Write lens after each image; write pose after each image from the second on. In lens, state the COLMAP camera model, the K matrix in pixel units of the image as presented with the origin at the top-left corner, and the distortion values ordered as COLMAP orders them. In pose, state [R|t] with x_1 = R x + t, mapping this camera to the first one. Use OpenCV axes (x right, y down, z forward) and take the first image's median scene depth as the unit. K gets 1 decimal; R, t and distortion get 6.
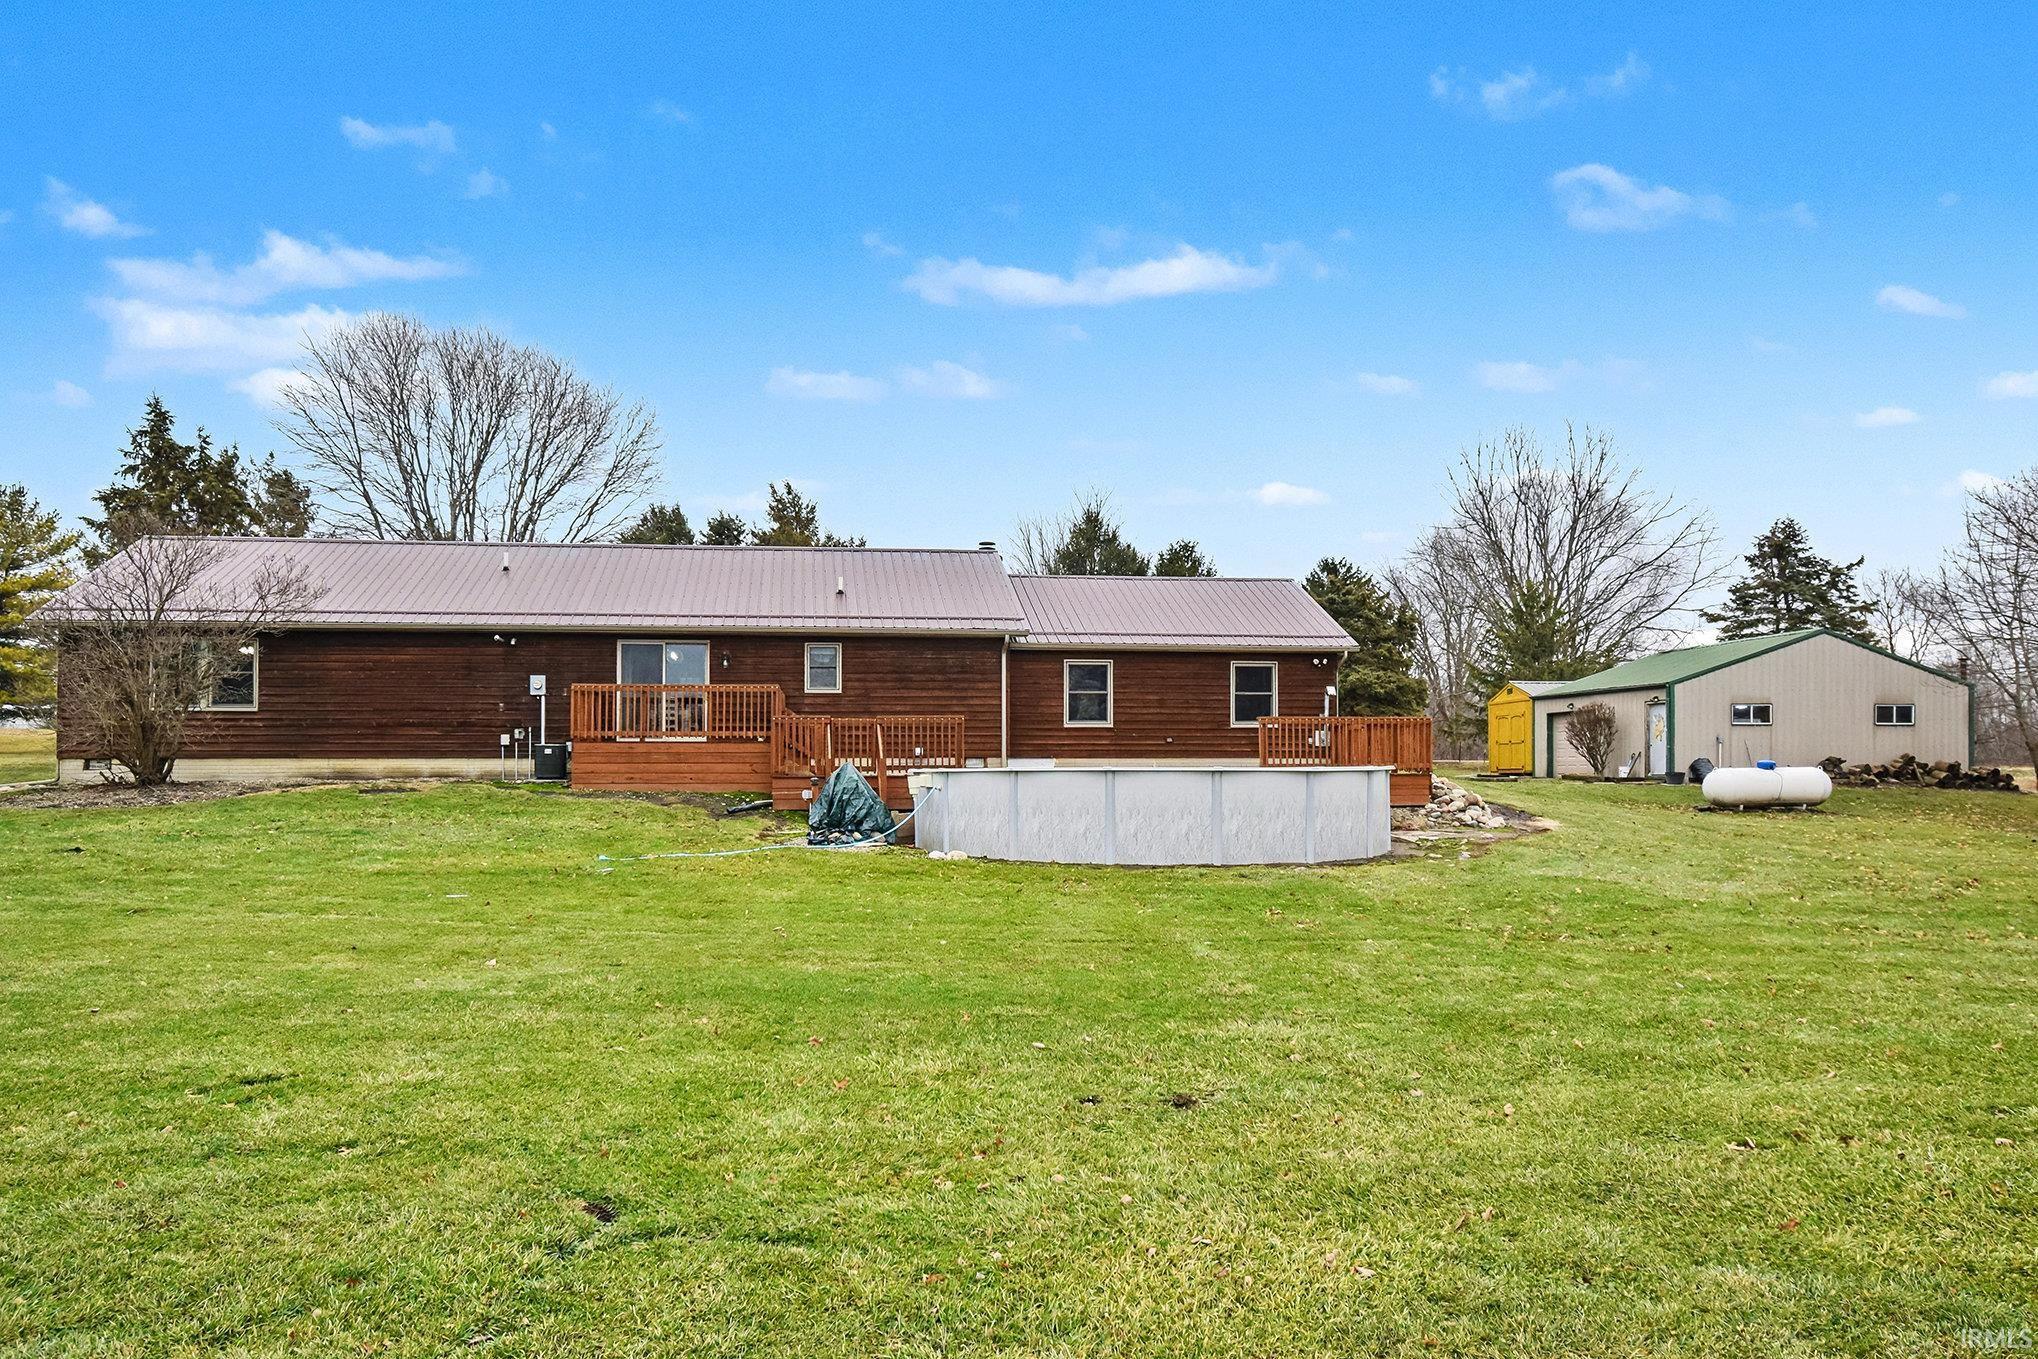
lens RADIAL K [[930.8, 0, 1014.9], [0, 930.8, 685.2], [0, 0, 1]] dist [0.000635, 0.000309]
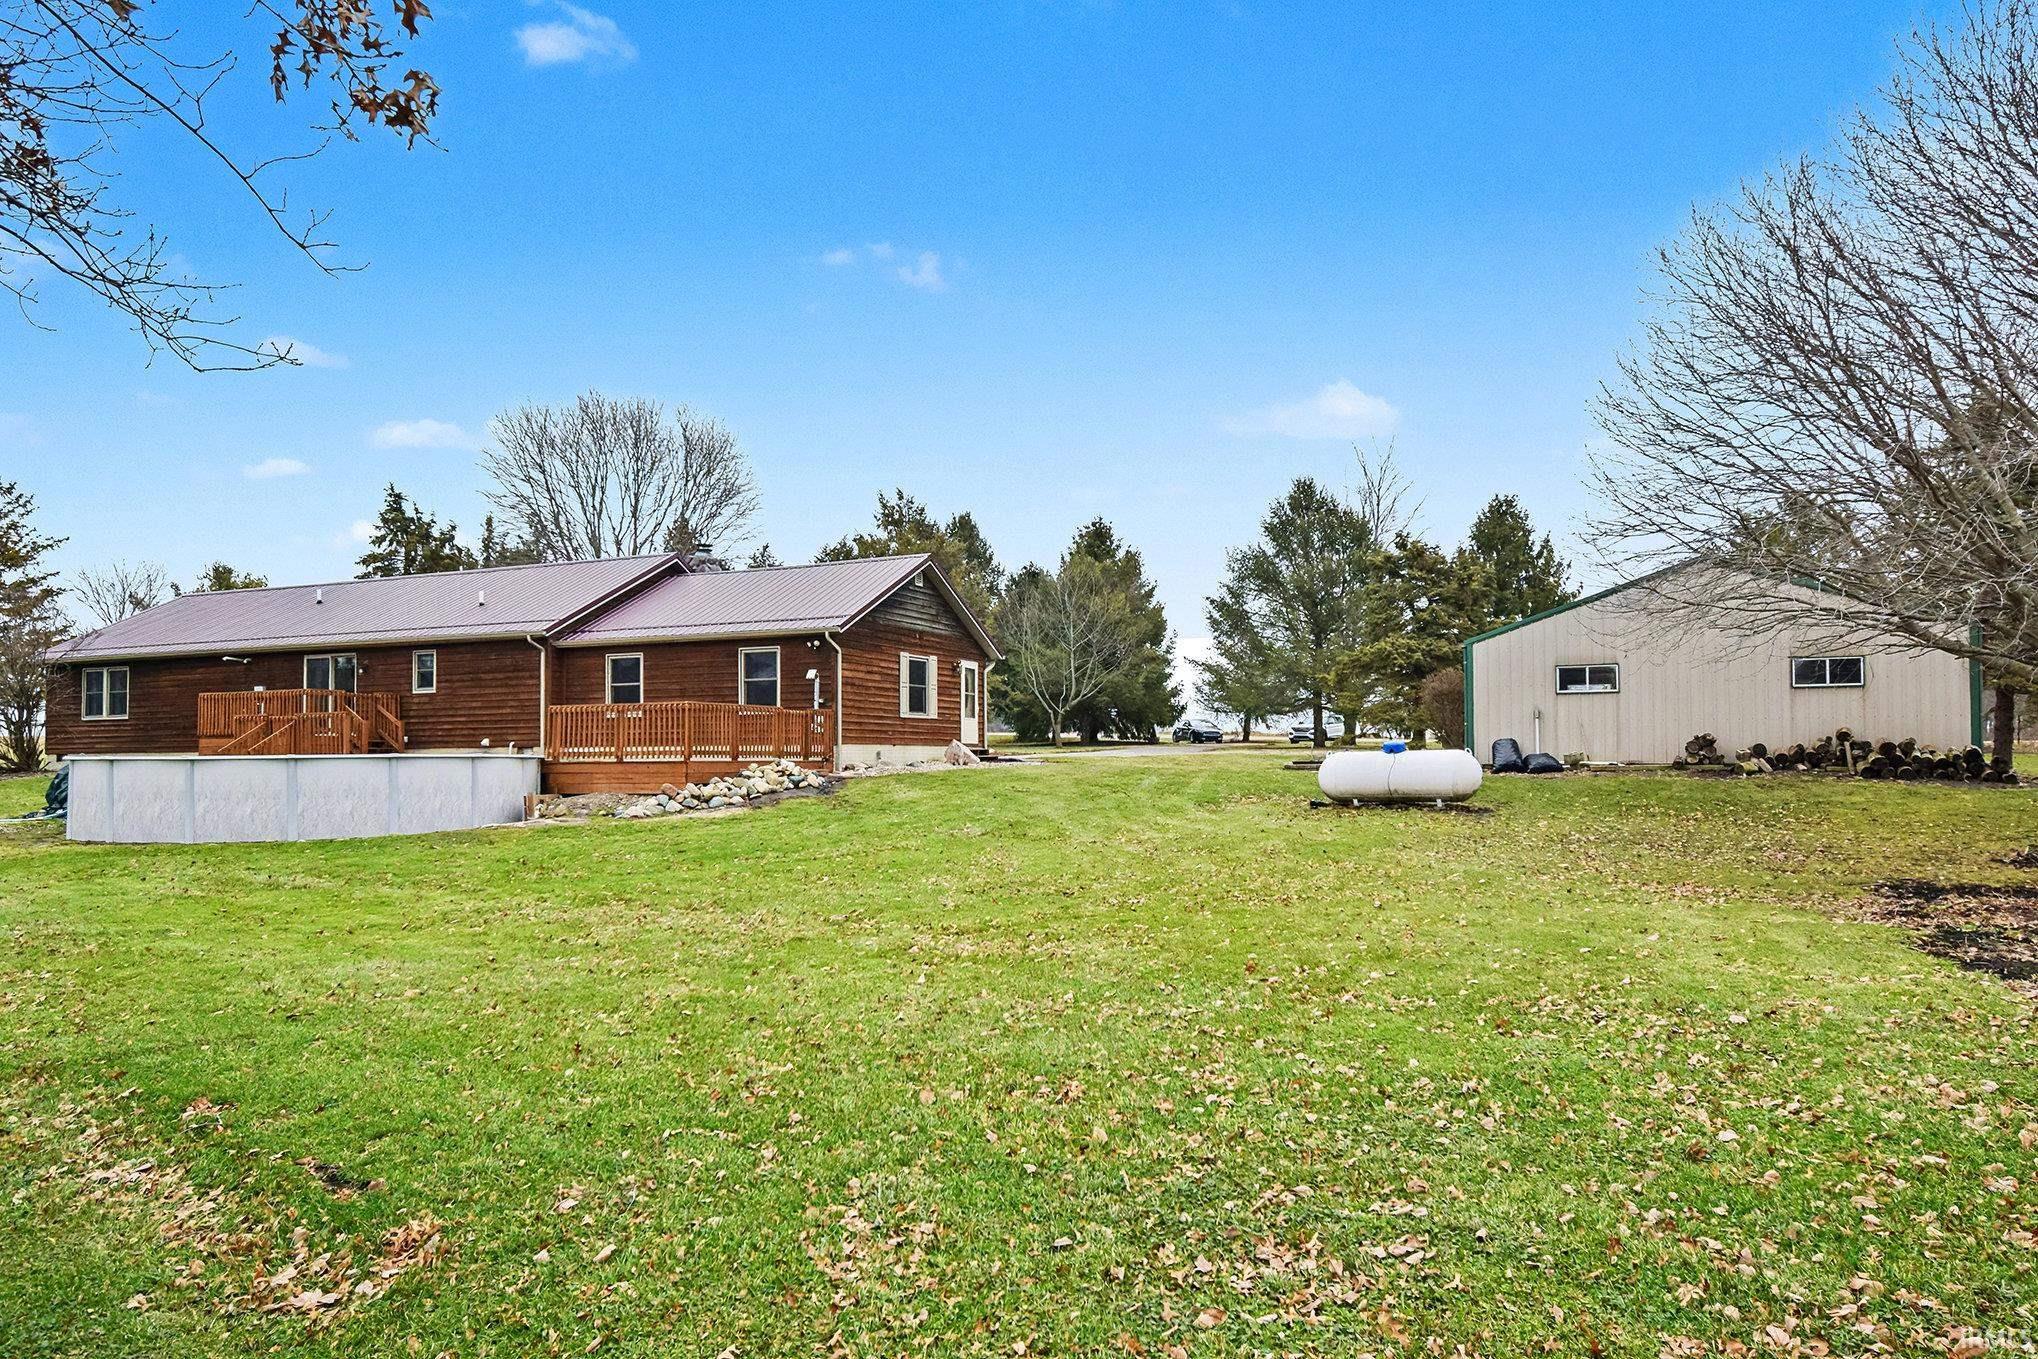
lens RADIAL K [[930.8, 0, 1016.0], [0, 930.8, 677.7], [0, 0, 1]] dist [0.000635, 0.000309]
pose [[0.926464, -0.036781, -0.374583, 0.831982], [0.038491, 0.999255, -0.002918, 0.018972], [0.374411, -0.011715, 0.927189, 0.178660]]
